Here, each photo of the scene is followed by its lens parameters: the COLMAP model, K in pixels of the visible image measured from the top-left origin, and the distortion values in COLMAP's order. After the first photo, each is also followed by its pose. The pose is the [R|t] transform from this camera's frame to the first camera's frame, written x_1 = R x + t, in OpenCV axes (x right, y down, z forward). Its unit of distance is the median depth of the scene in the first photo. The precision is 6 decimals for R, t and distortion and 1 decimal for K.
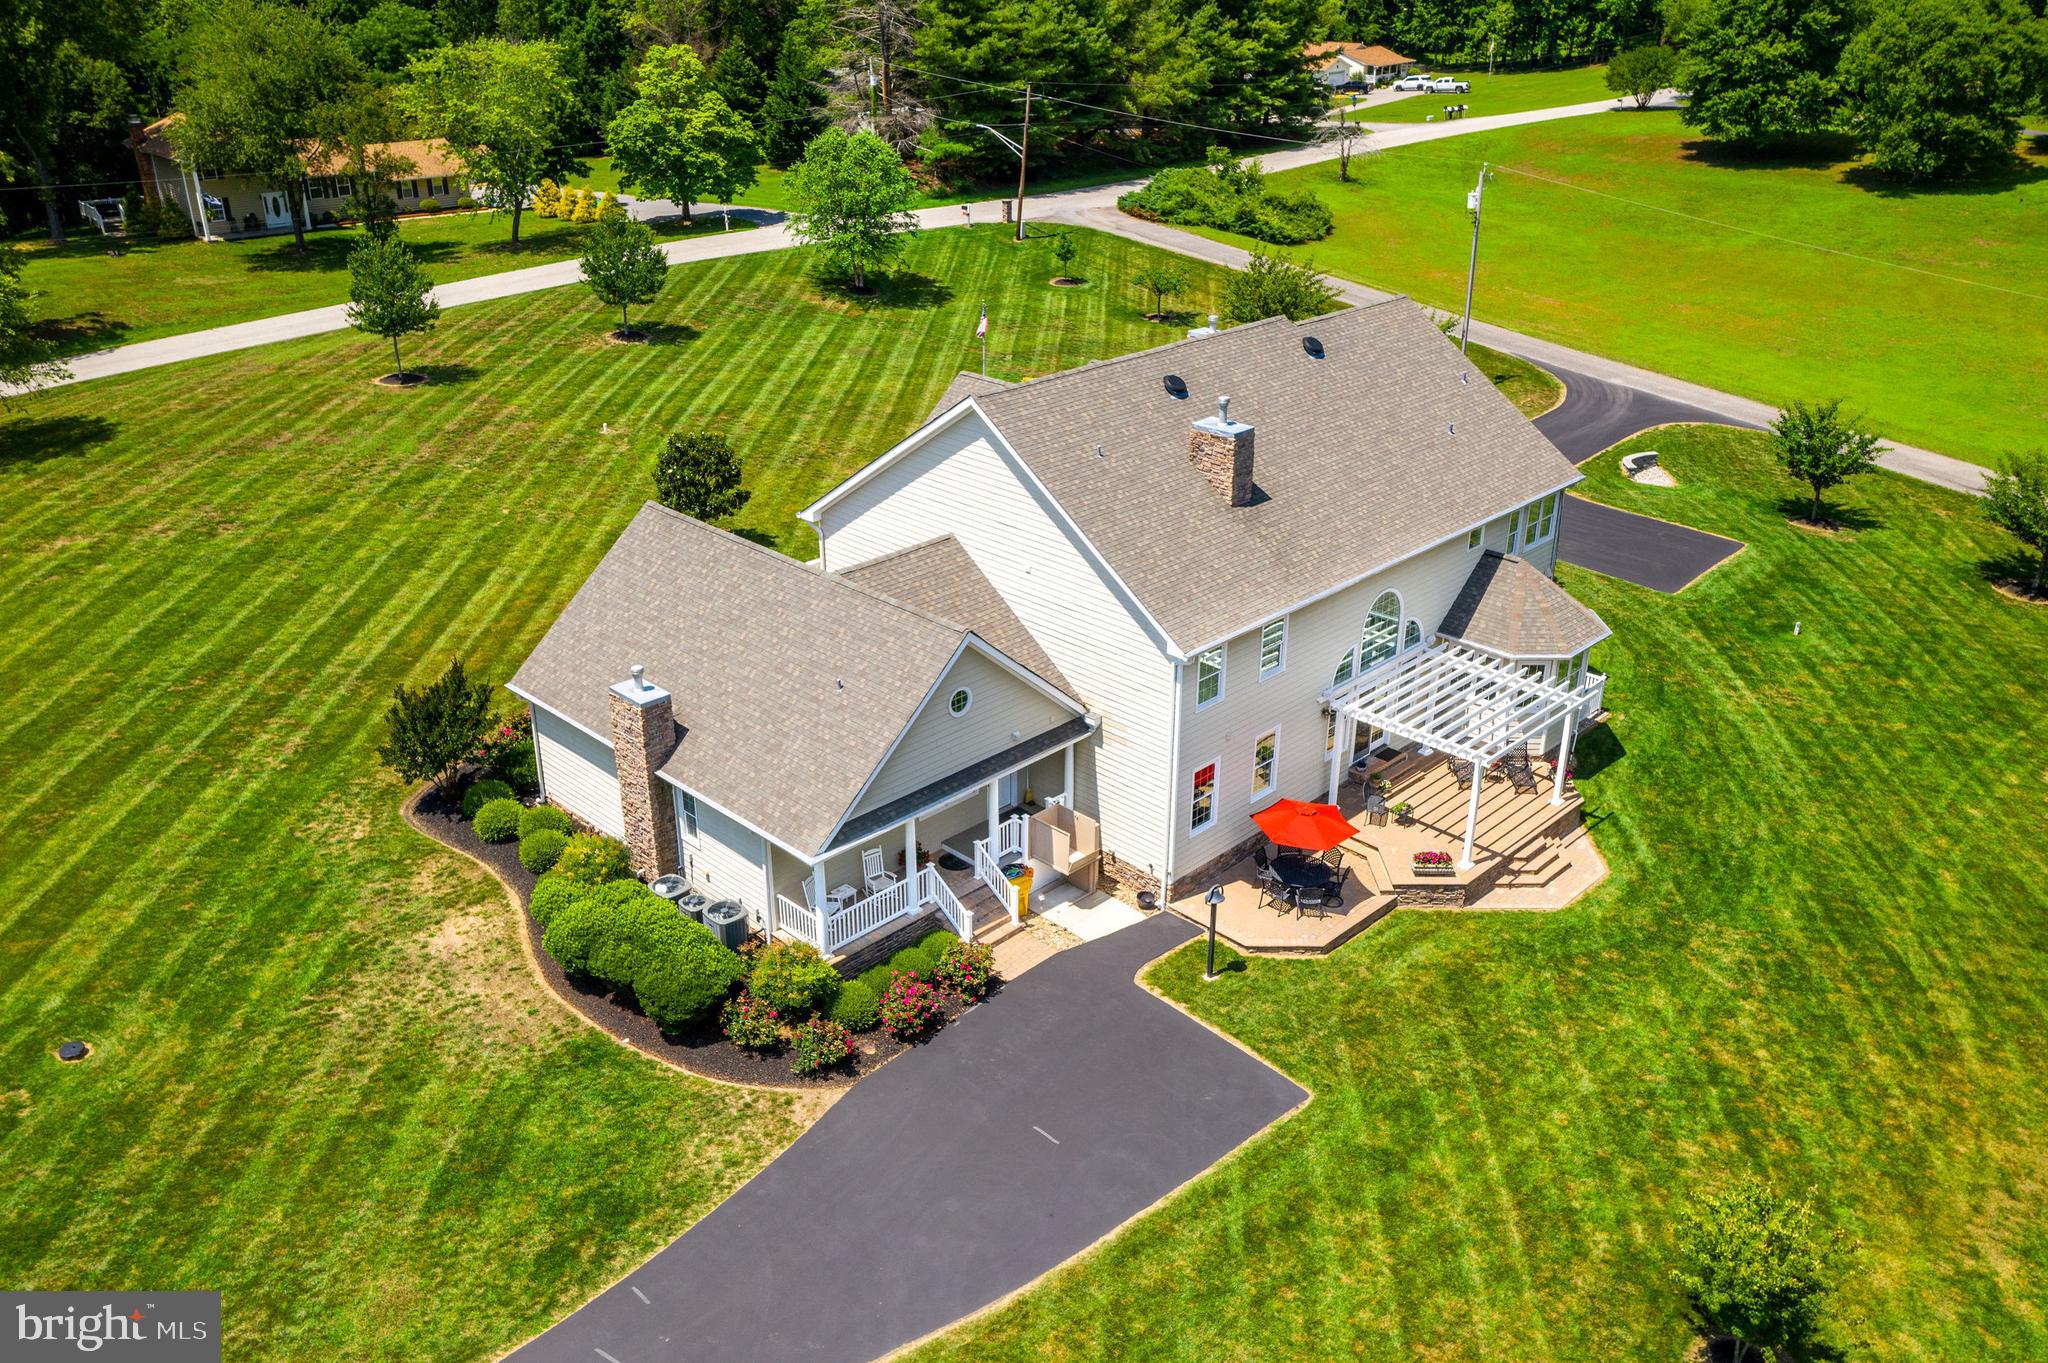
lens RADIAL K [[1642.2, 0, 1024.0], [0, 1642.2, 681.5], [0, 0, 1]] dist [0.006542, 0.008964]
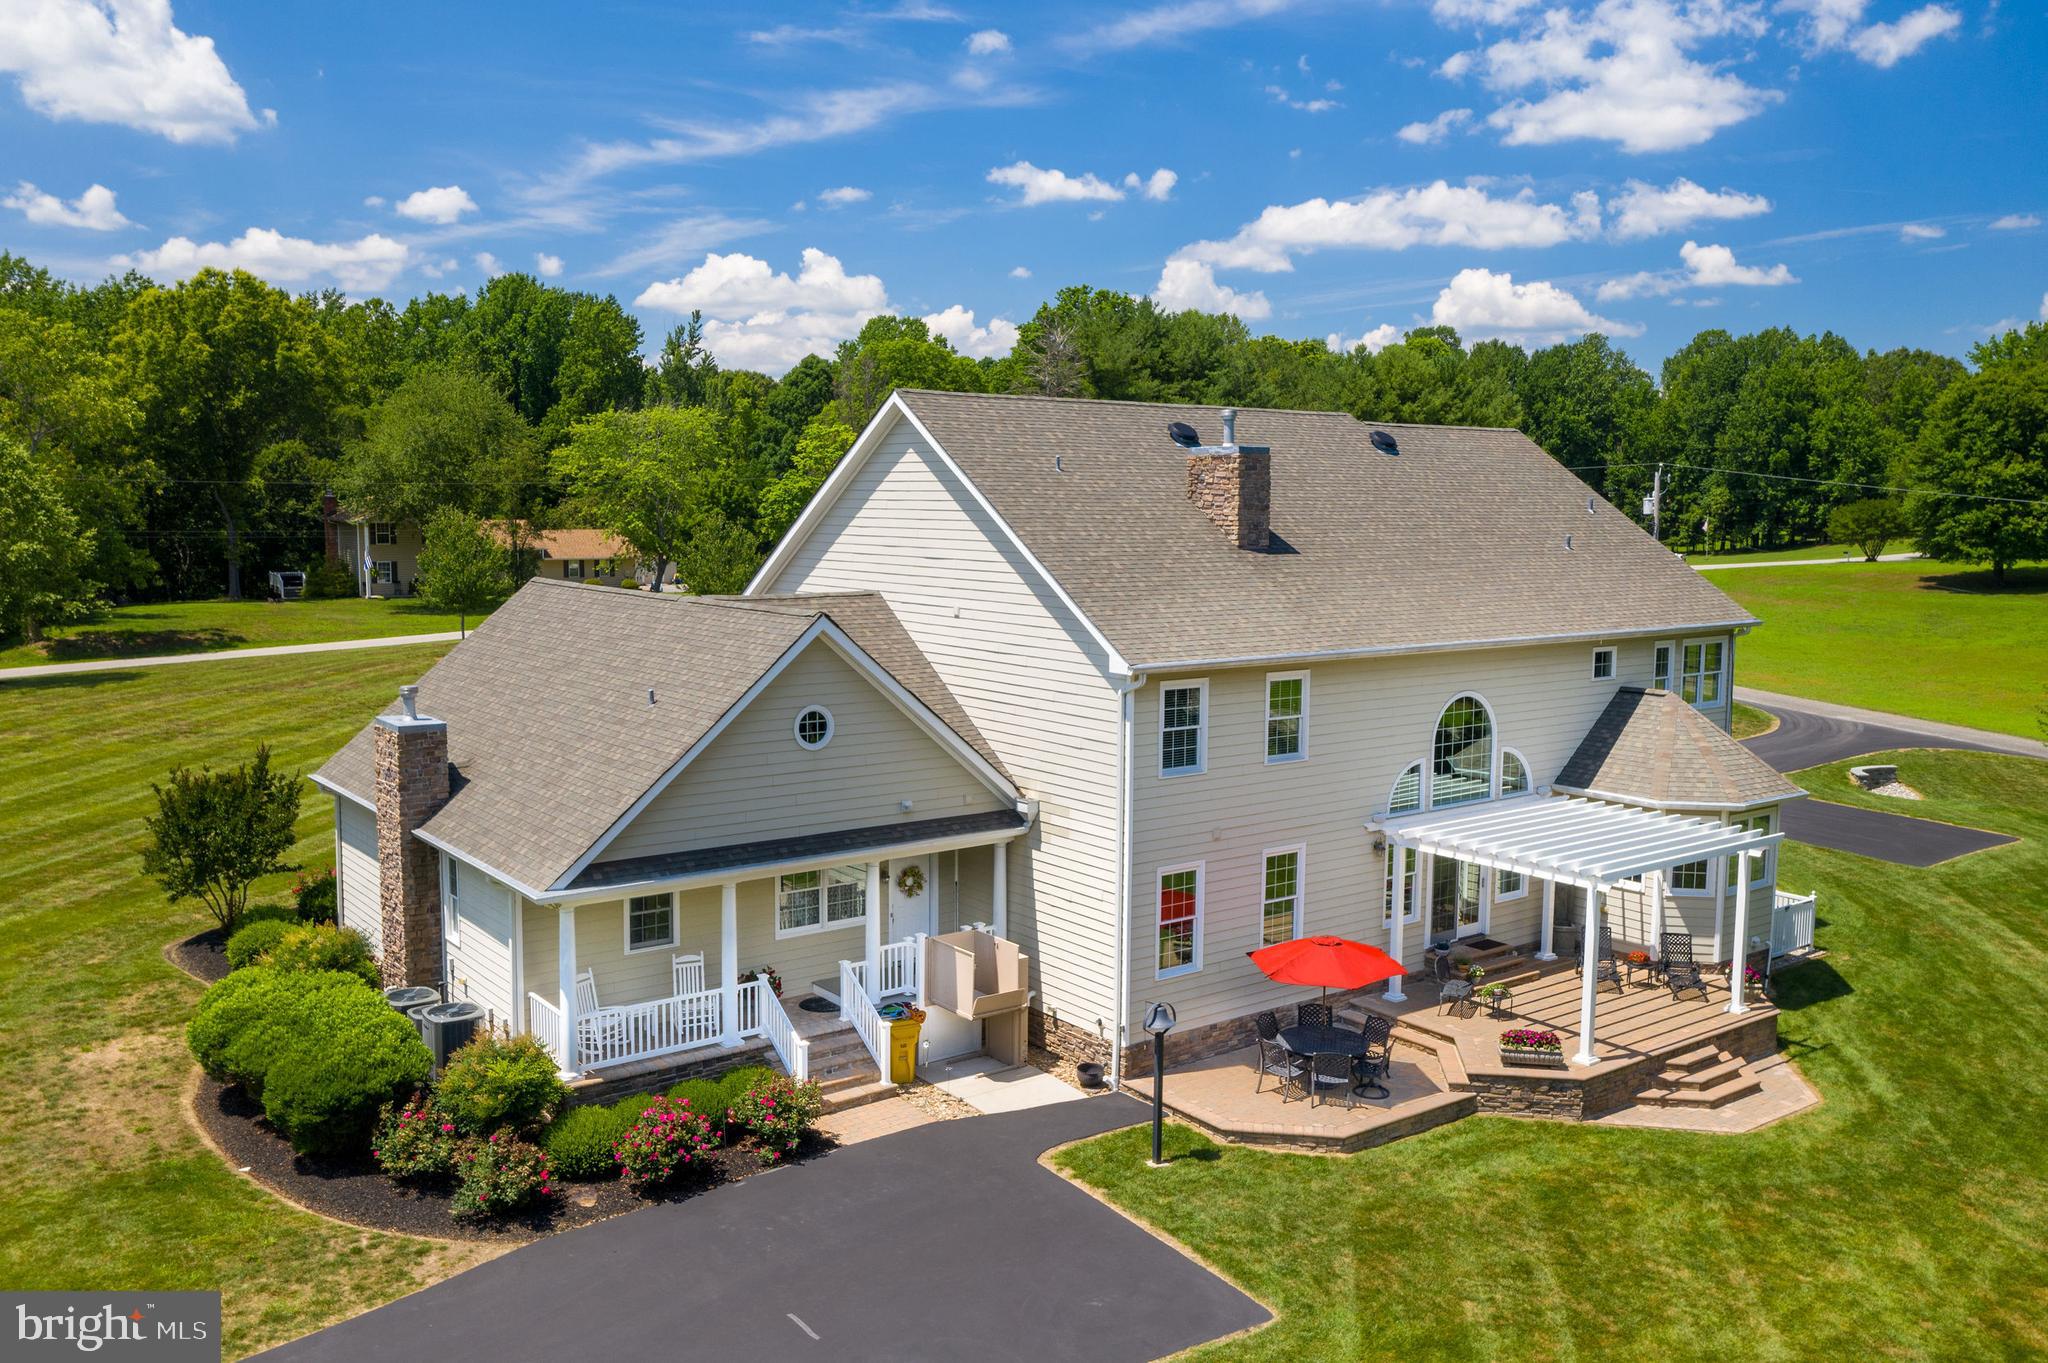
lens RADIAL K [[1647.8, 0, 1024.0], [0, 1647.8, 681.5], [0, 0, 1]] dist [0.002615, 0.012604]
pose [[0.989391, 0.022035, -0.143598, 0.124826], [-0.066259, 0.948084, -0.311042, 0.170562], [0.129289, 0.317257, 0.939485, 0.274872]]
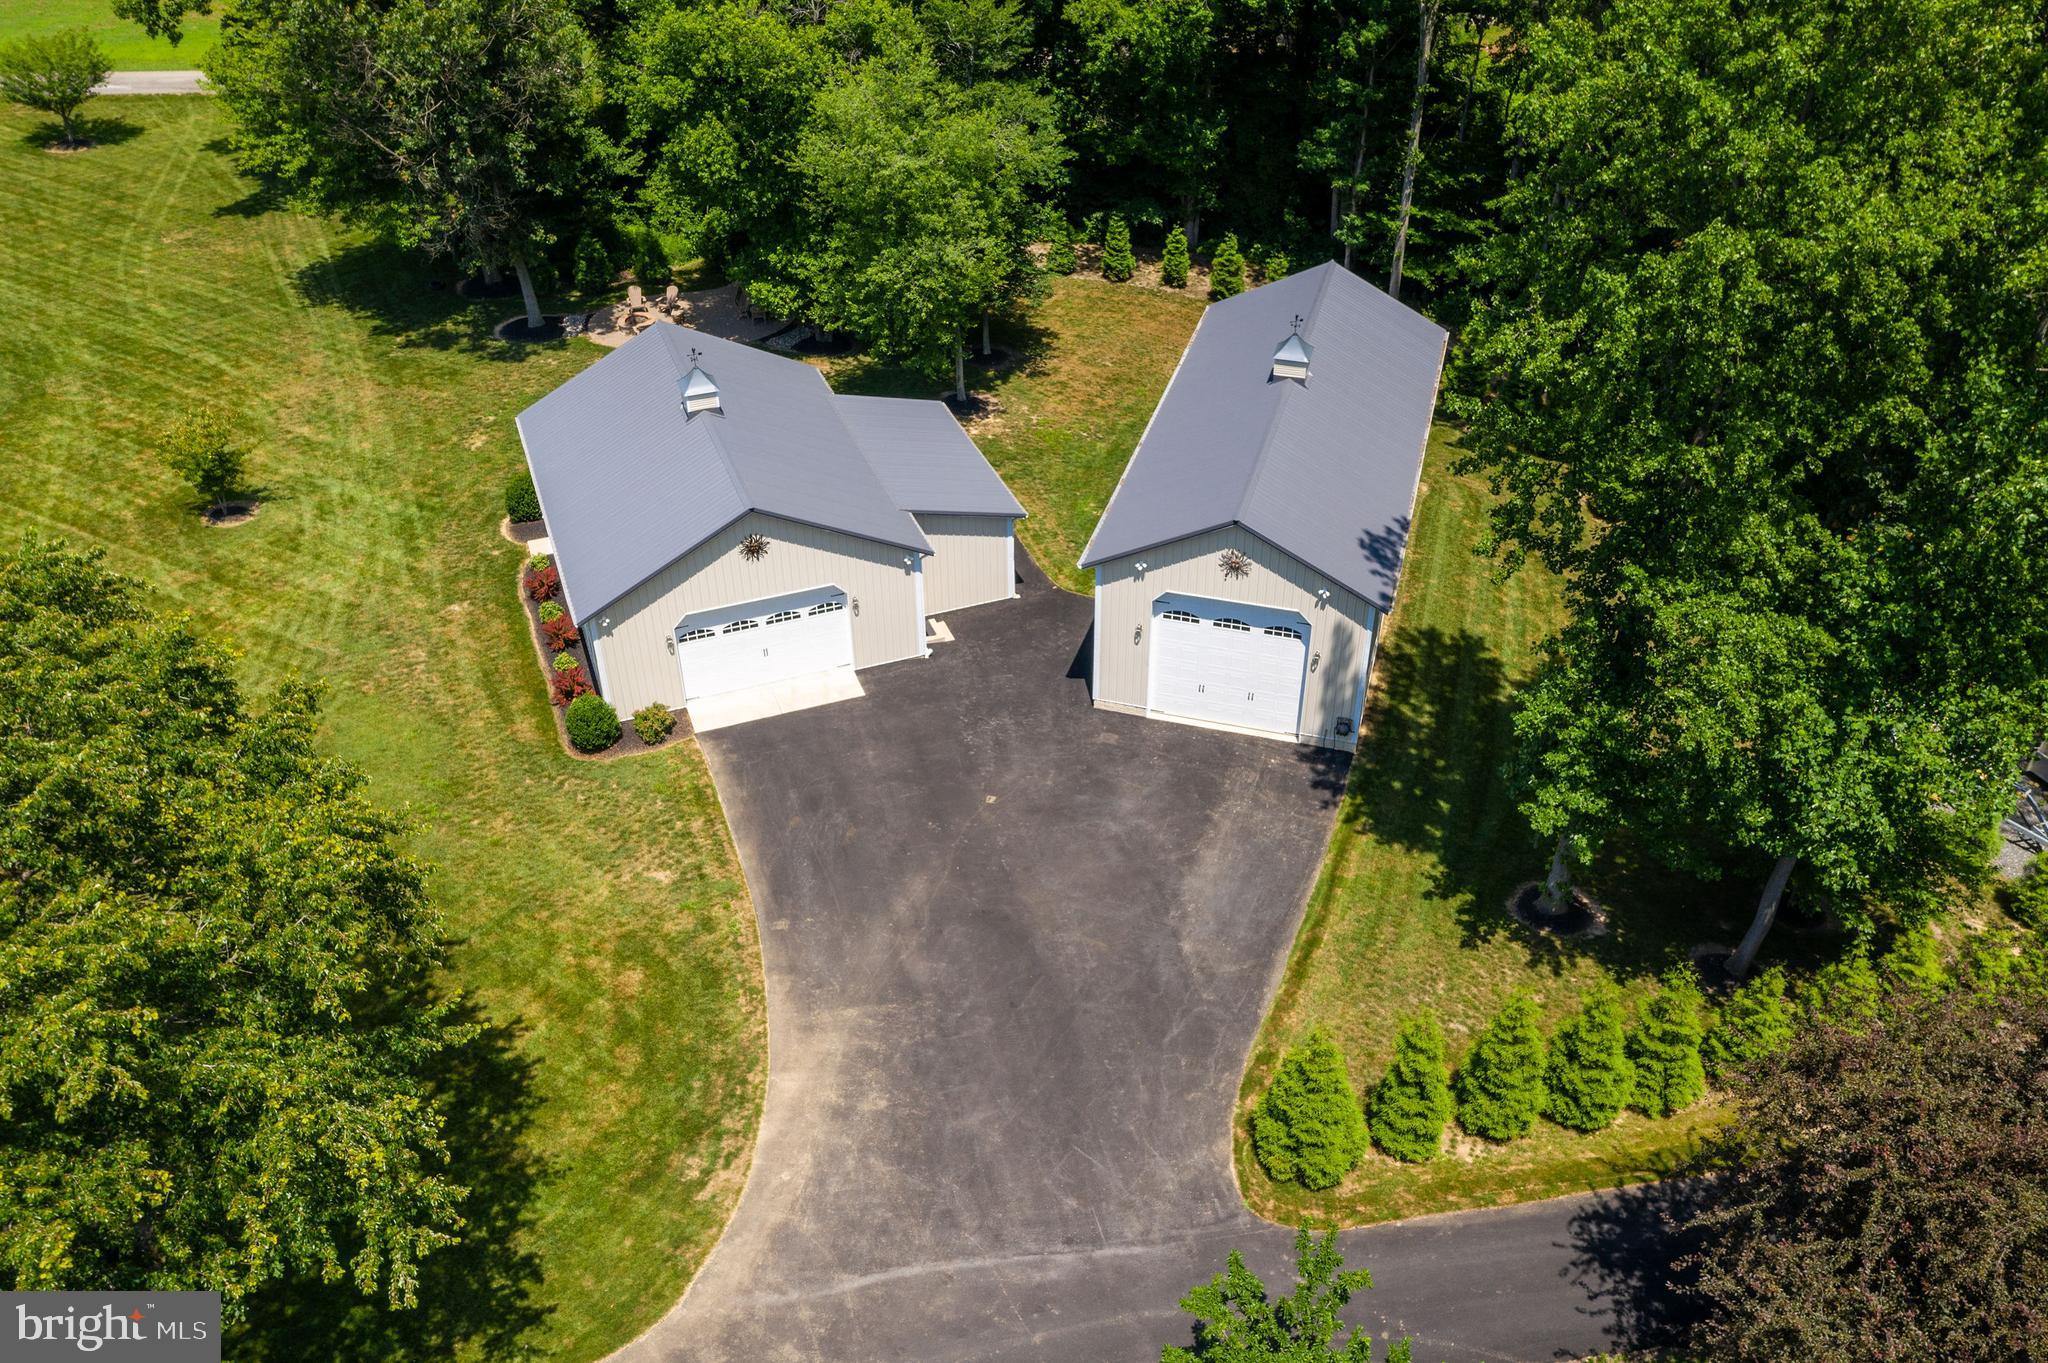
lens RADIAL K [[1643.8, 0, 1024.0], [0, 1643.8, 681.5], [0, 0, 1]] dist [0.035437, 0.007266]
pose [[0.416413, -0.539719, 0.731645, -0.444711], [0.390465, 0.832904, 0.392184, 0.113585], [-0.821059, 0.122372, 0.557573, -0.522174]]
